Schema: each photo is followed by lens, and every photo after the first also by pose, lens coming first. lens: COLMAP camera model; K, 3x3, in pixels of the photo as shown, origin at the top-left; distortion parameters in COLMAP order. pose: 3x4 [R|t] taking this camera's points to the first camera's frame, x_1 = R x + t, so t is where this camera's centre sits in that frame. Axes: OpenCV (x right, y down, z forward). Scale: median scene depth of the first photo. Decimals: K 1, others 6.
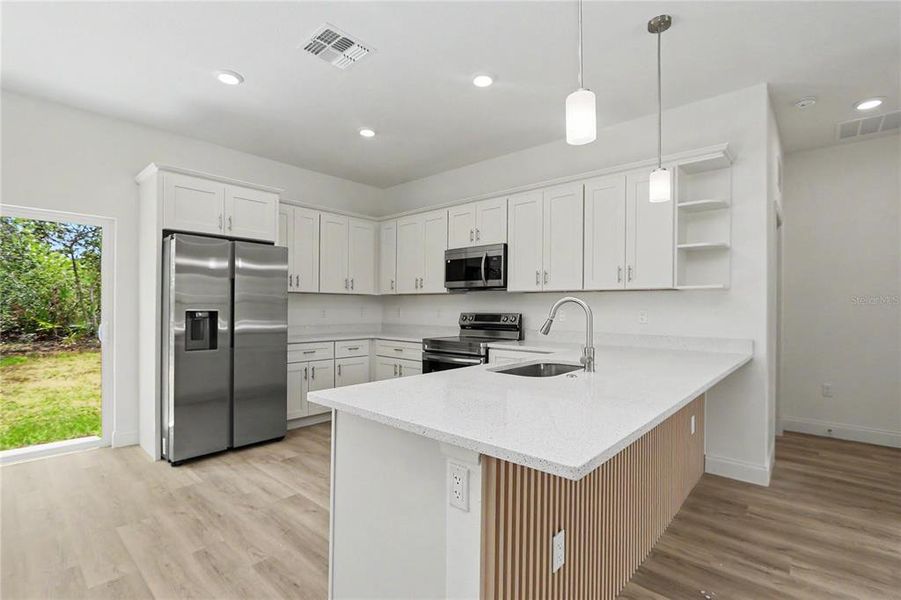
lens RADIAL K [[414.3, 0, 453.5], [0, 414.3, 306.4], [0, 0, 1]] dist [-0.020072, 0.000021]
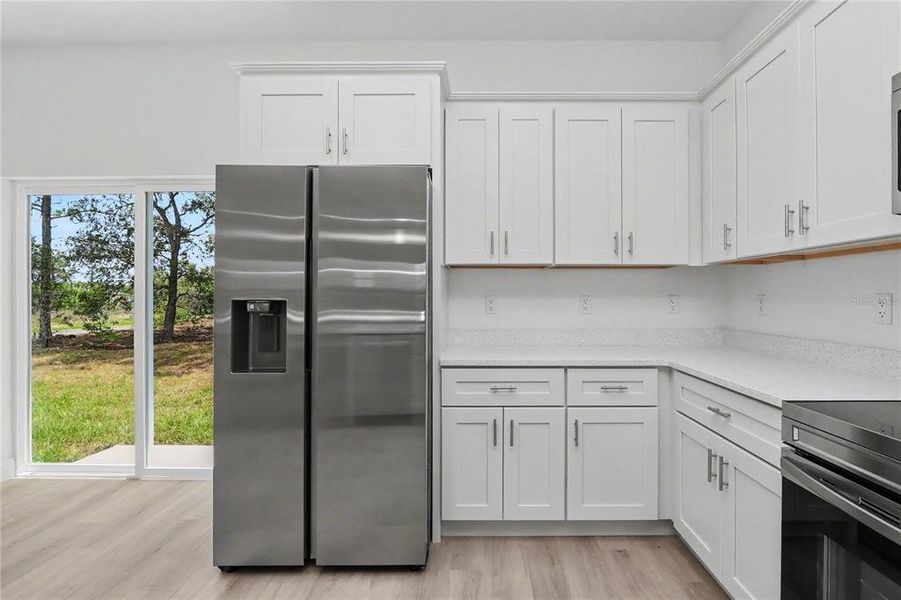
lens RADIAL K [[428.1, 0, 477.7], [0, 428.1, 296.0], [0, 0, 1]] dist [-0.025093, -0.000092]
pose [[0.663269, -0.004822, -0.748366, 0.001669], [0.004601, 0.999987, -0.002366, 0.006595], [0.748367, -0.001874, 0.663282, 0.684338]]
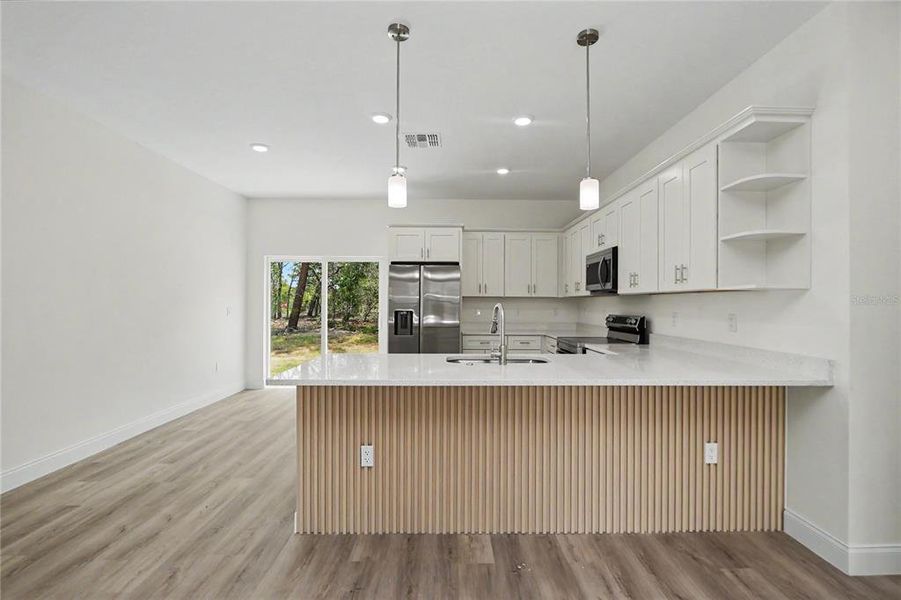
lens RADIAL K [[415.5, 0, 453.7], [0, 415.5, 296.7], [0, 0, 1]] dist [-0.019373, -0.000079]
pose [[0.673693, -0.015790, -0.738842, 0.594006], [0.001891, 0.999805, -0.019643, -0.010205], [0.739009, 0.011836, 0.673592, 0.033395]]
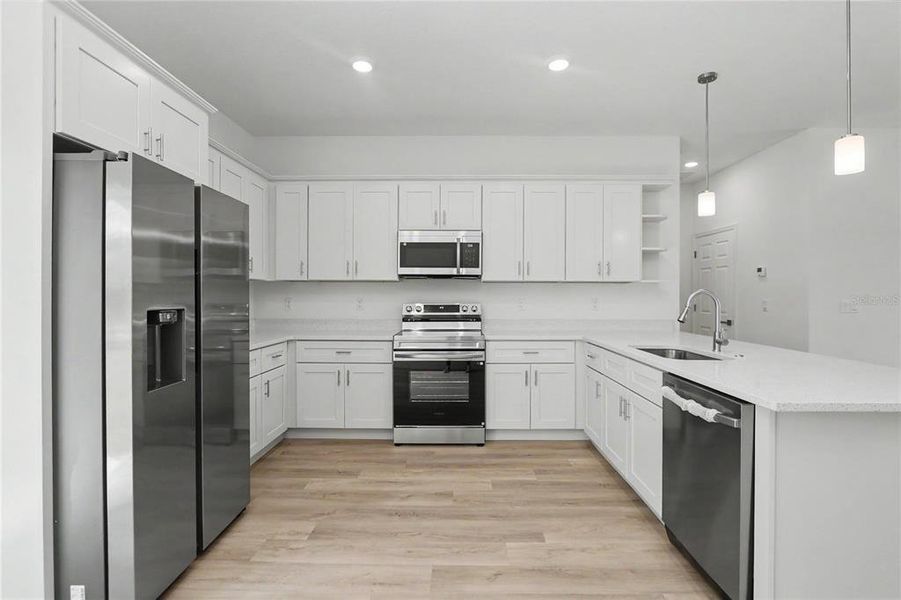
lens RADIAL K [[415.5, 0, 453.7], [0, 415.5, 296.7], [0, 0, 1]] dist [-0.019373, -0.000079]
pose [[0.761161, -0.007237, 0.648523, -0.544506], [0.002086, 0.999960, 0.008711, -0.006961], [-0.648560, -0.005278, 0.761145, 0.301272]]
